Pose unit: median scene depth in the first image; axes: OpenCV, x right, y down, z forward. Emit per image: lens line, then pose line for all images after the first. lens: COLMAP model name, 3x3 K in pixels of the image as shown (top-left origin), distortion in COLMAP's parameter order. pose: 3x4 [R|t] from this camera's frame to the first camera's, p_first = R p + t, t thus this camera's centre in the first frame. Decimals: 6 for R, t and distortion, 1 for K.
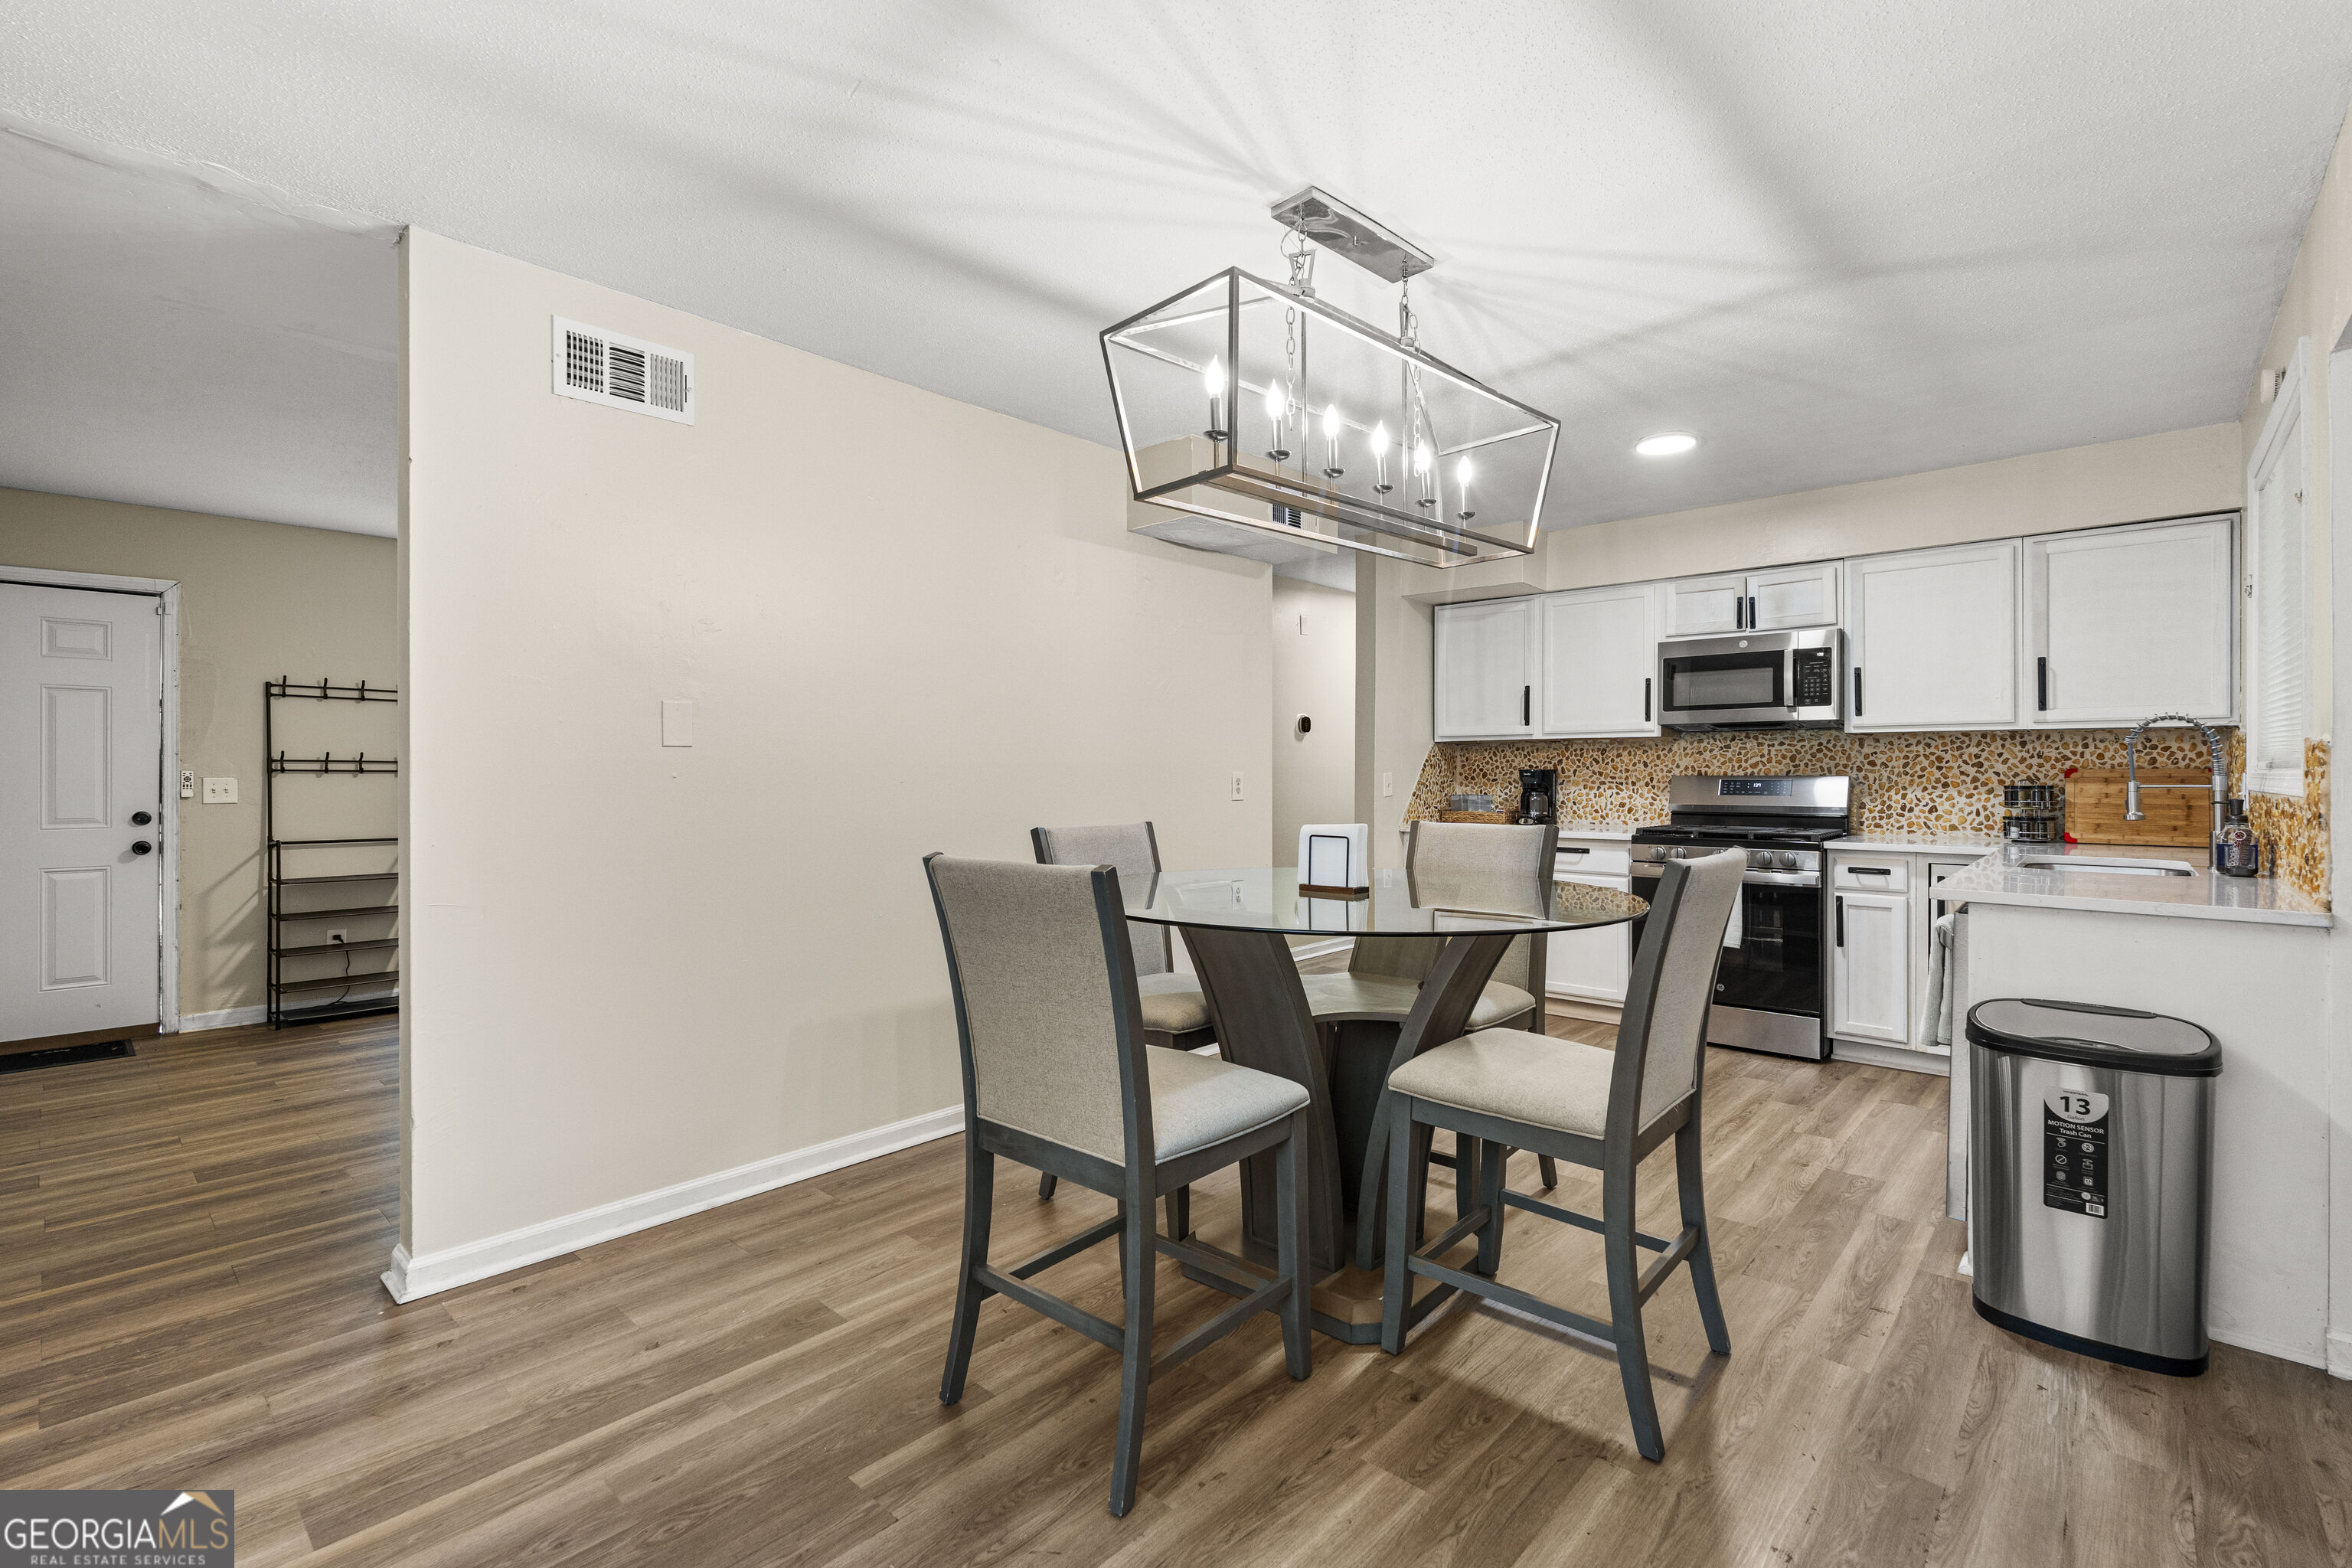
lens RADIAL K [[1036.7, 0, 1164.6], [0, 1036.7, 777.1], [0, 0, 1]] dist [-0.004594, 0.000383]
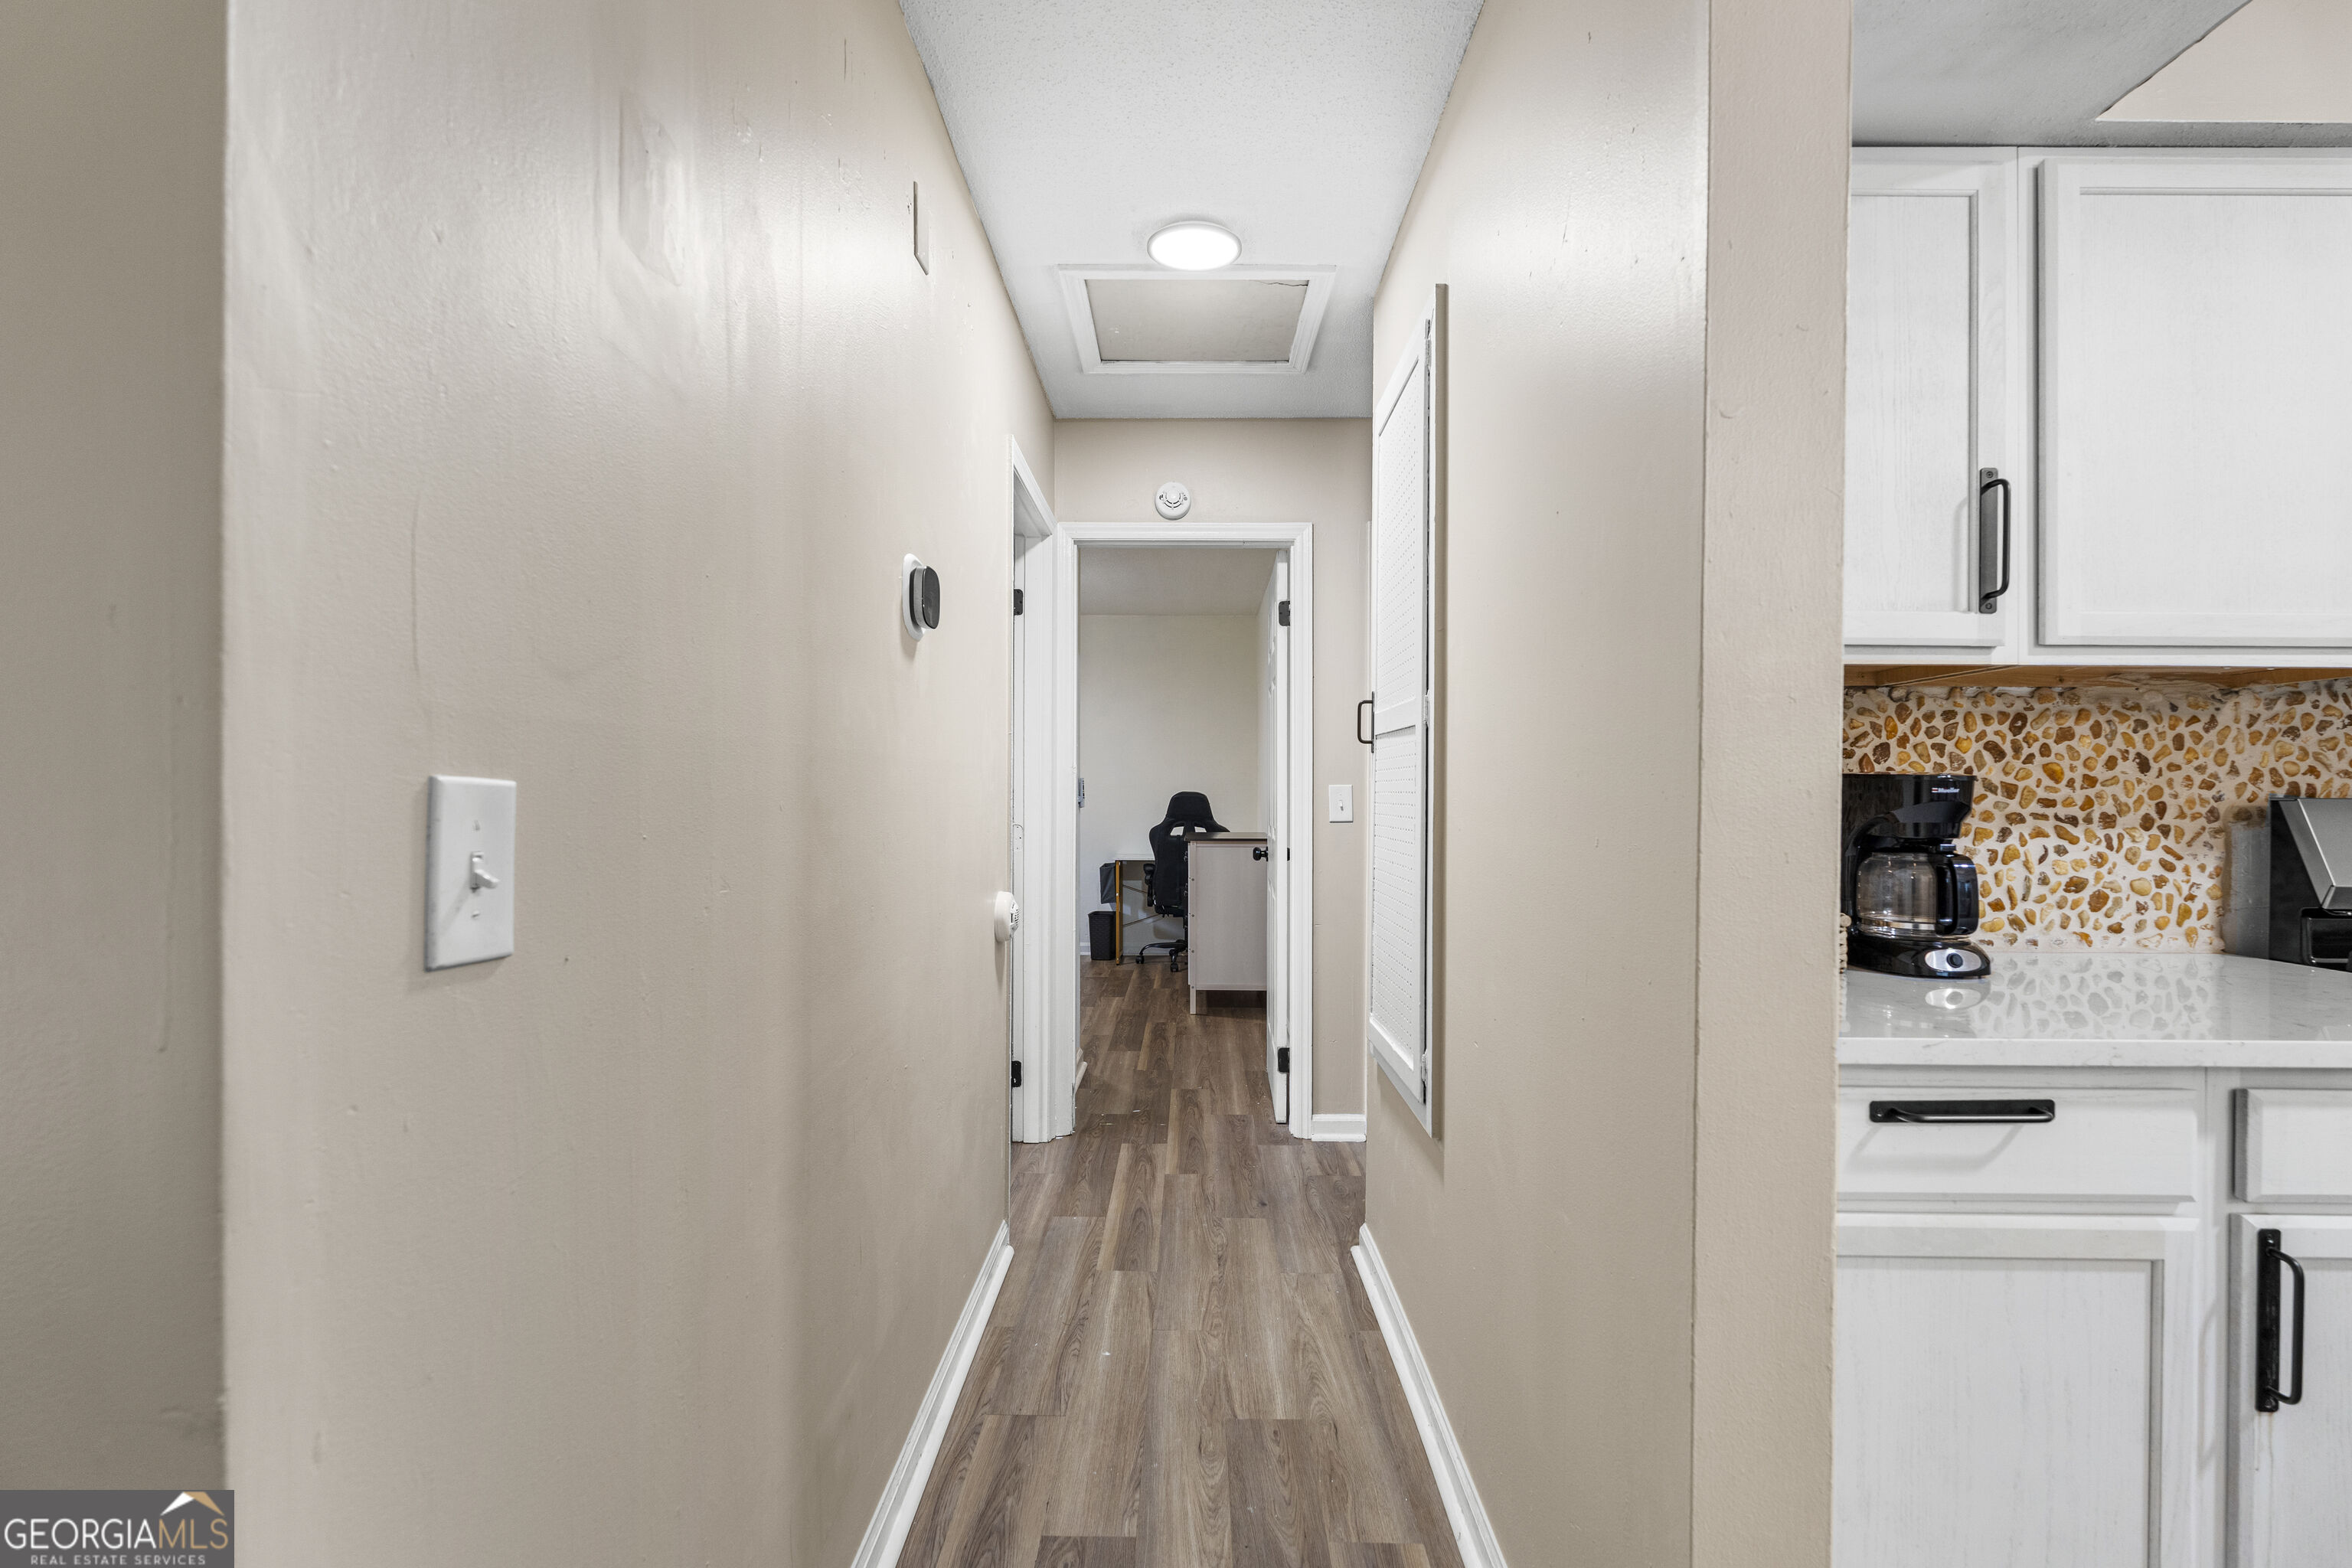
lens RADIAL K [[1036.7, 0, 1189.9], [0, 1036.7, 788.2], [0, 0, 1]] dist [-0.004594, 0.000383]
pose [[0.738990, 0.004359, 0.673703, 0.010815], [-0.004947, 0.999987, -0.001044, -0.002568], [-0.673699, -0.002562, 0.739002, 1.057294]]
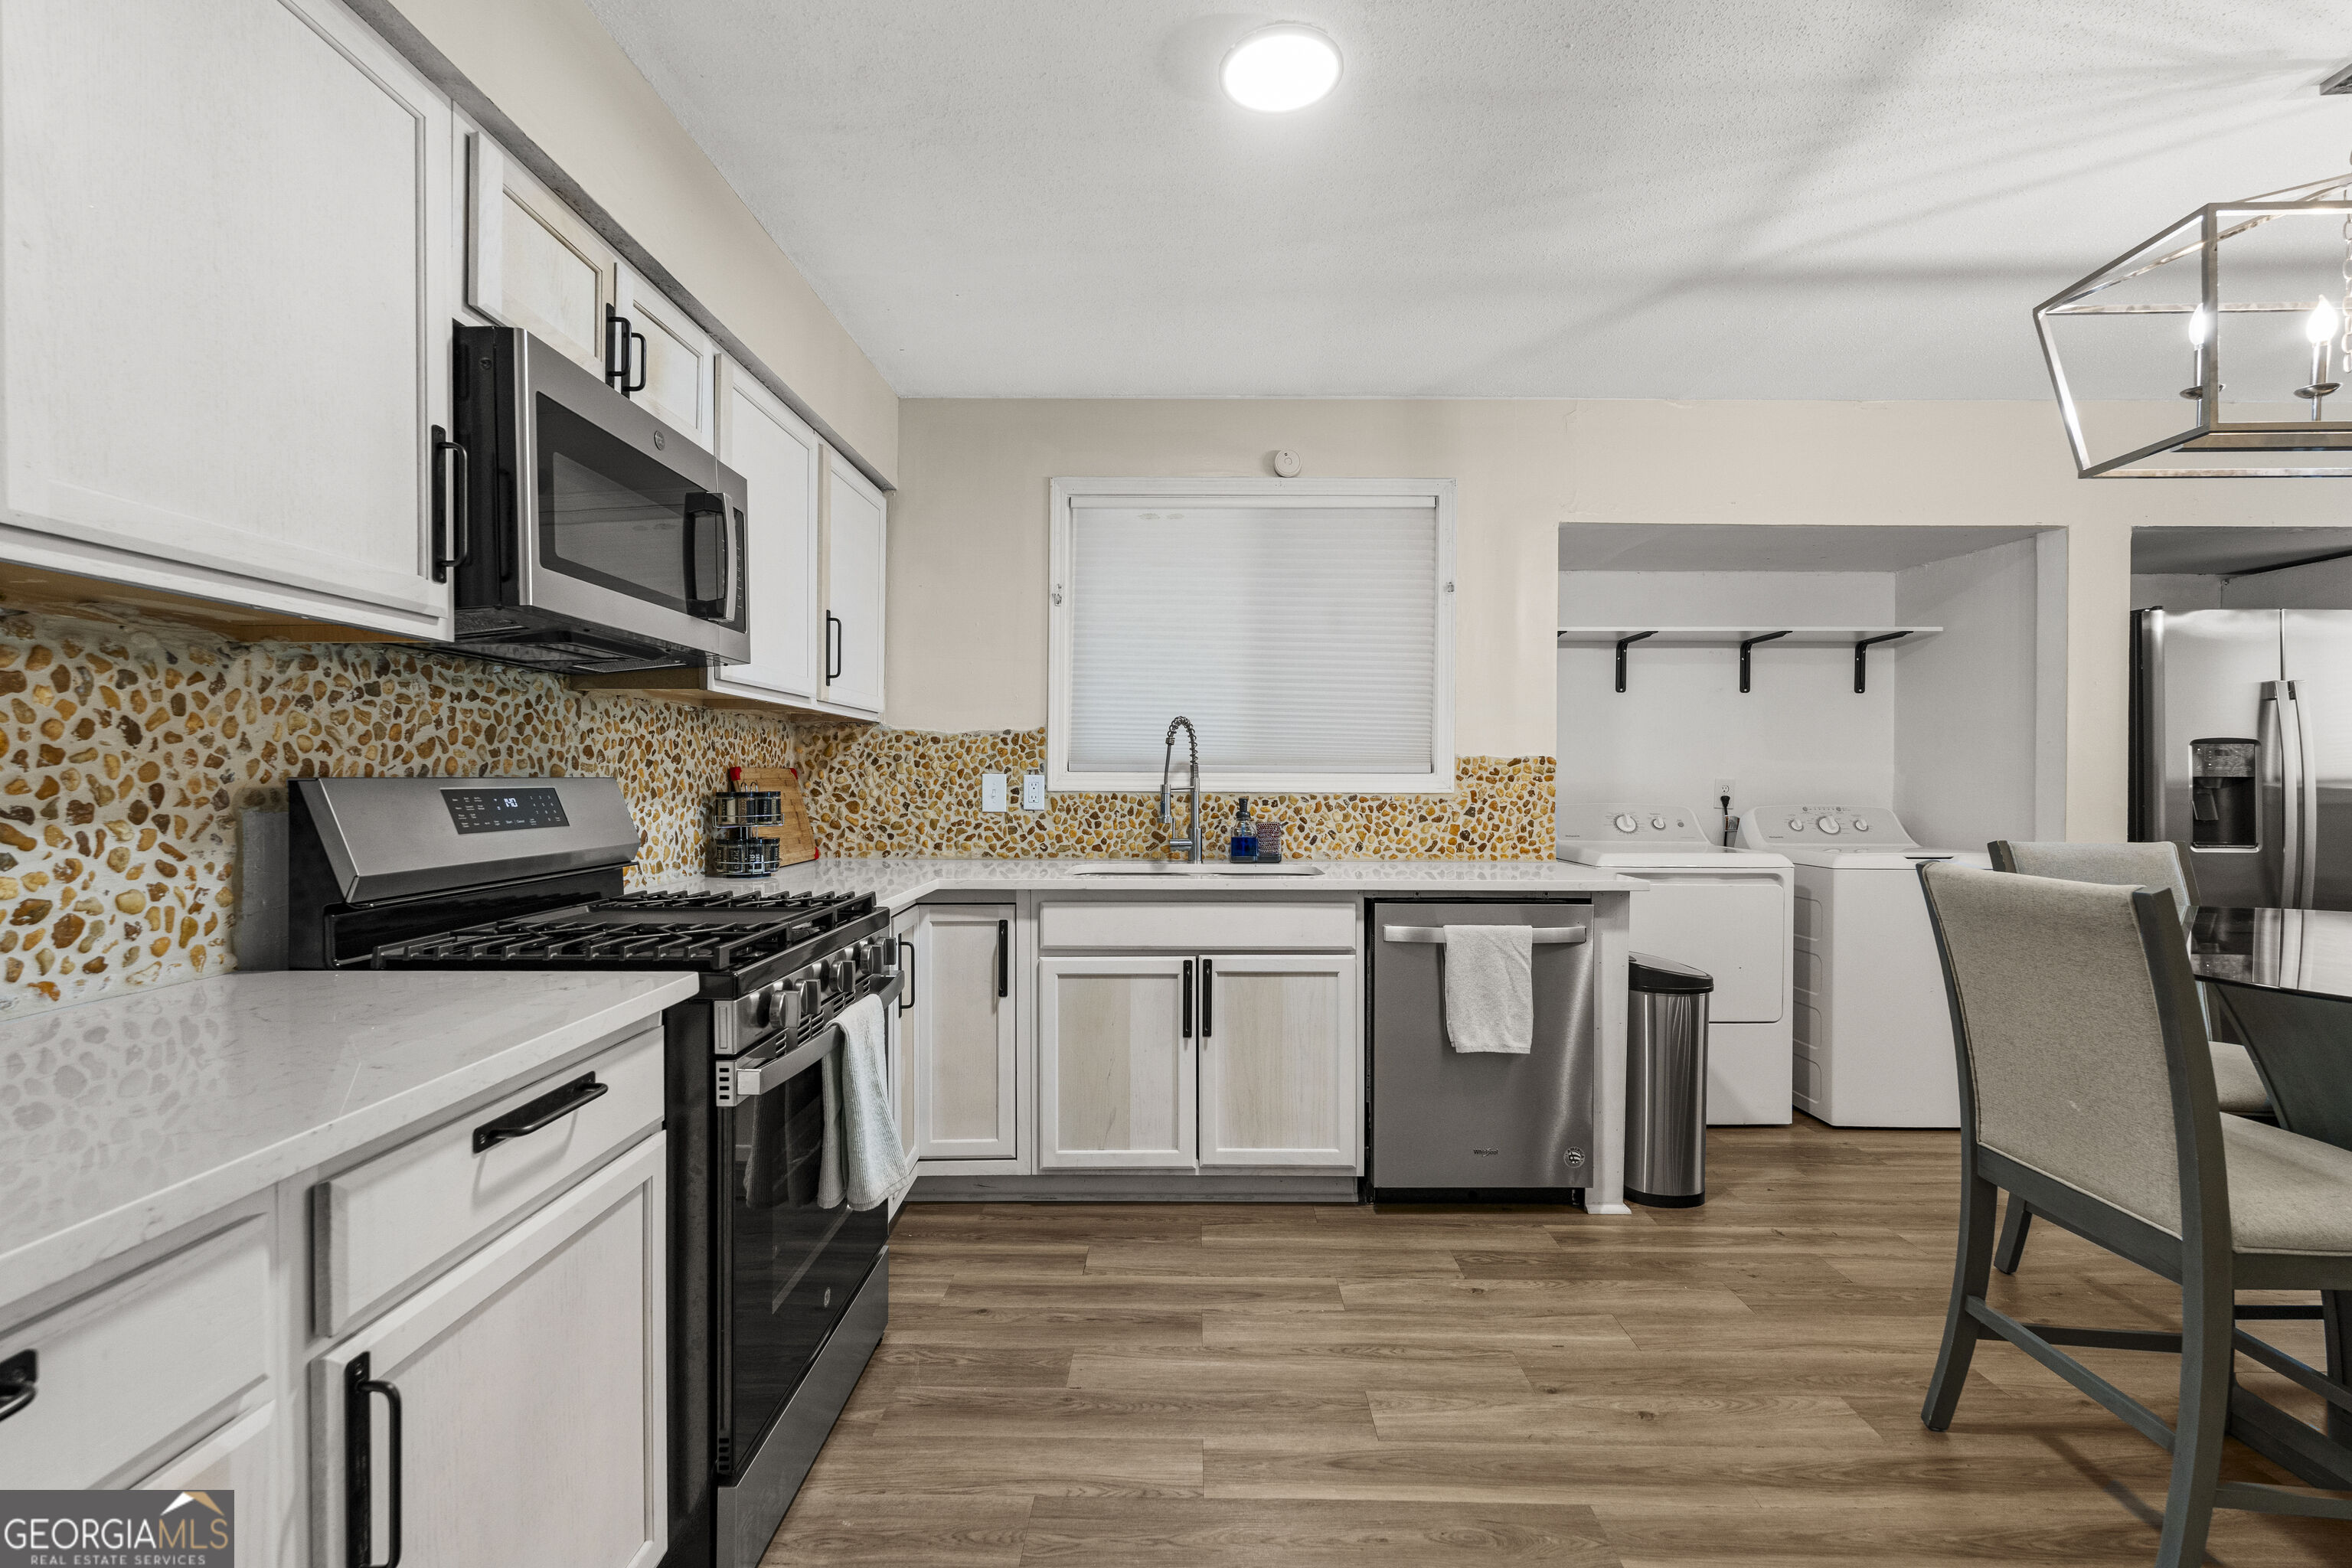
lens RADIAL K [[1036.7, 0, 1168.9], [0, 1036.7, 784.5], [0, 0, 1]] dist [-0.004594, 0.000383]
pose [[-0.669662, -0.007643, 0.742627, 0.133741], [-0.000878, 0.999954, 0.009500, -0.002536], [-0.742666, 0.005710, -0.669638, 1.080257]]
